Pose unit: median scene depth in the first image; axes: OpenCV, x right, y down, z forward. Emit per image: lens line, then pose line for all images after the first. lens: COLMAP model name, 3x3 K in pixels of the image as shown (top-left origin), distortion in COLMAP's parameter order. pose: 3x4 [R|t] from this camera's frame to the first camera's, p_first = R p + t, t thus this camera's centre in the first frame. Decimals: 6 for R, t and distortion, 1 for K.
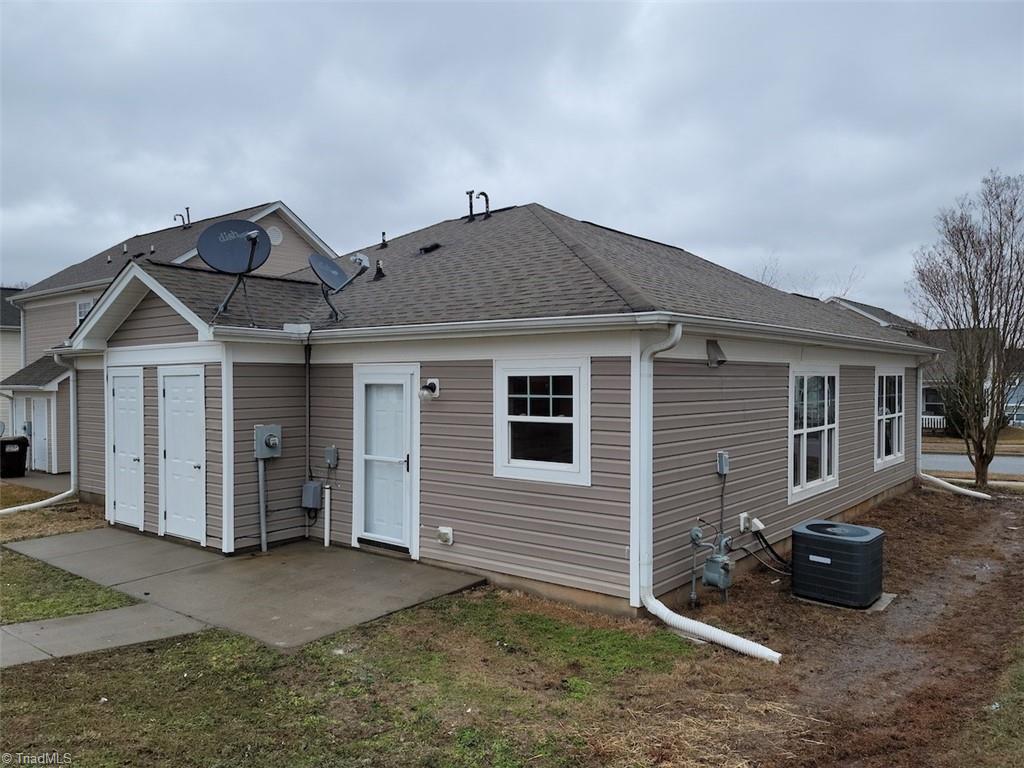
lens RADIAL K [[754.0, 0, 509.8], [0, 754.0, 385.7], [0, 0, 1]] dist [0.054729, -0.006577]
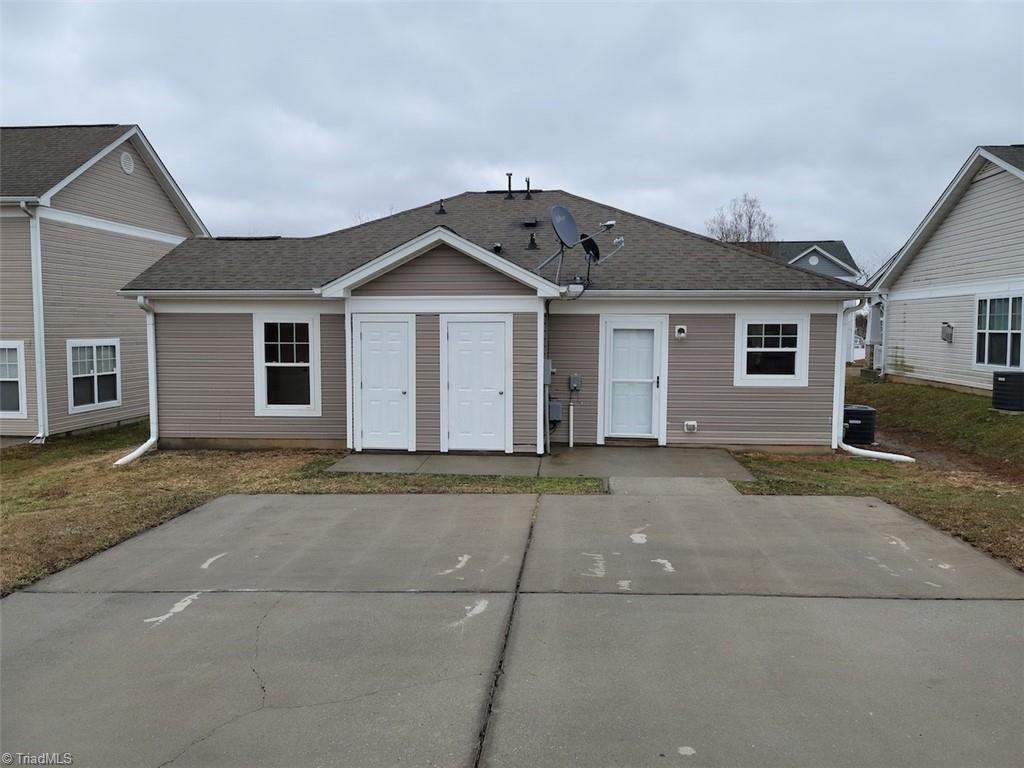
lens RADIAL K [[754.0, 0, 510.0], [0, 754.0, 388.2], [0, 0, 1]] dist [0.054729, -0.006577]
pose [[0.827652, -0.040016, 0.559814, -1.212933], [-0.000150, 0.997439, 0.071519, 0.007504], [-0.561242, -0.059277, 0.825526, -0.069968]]
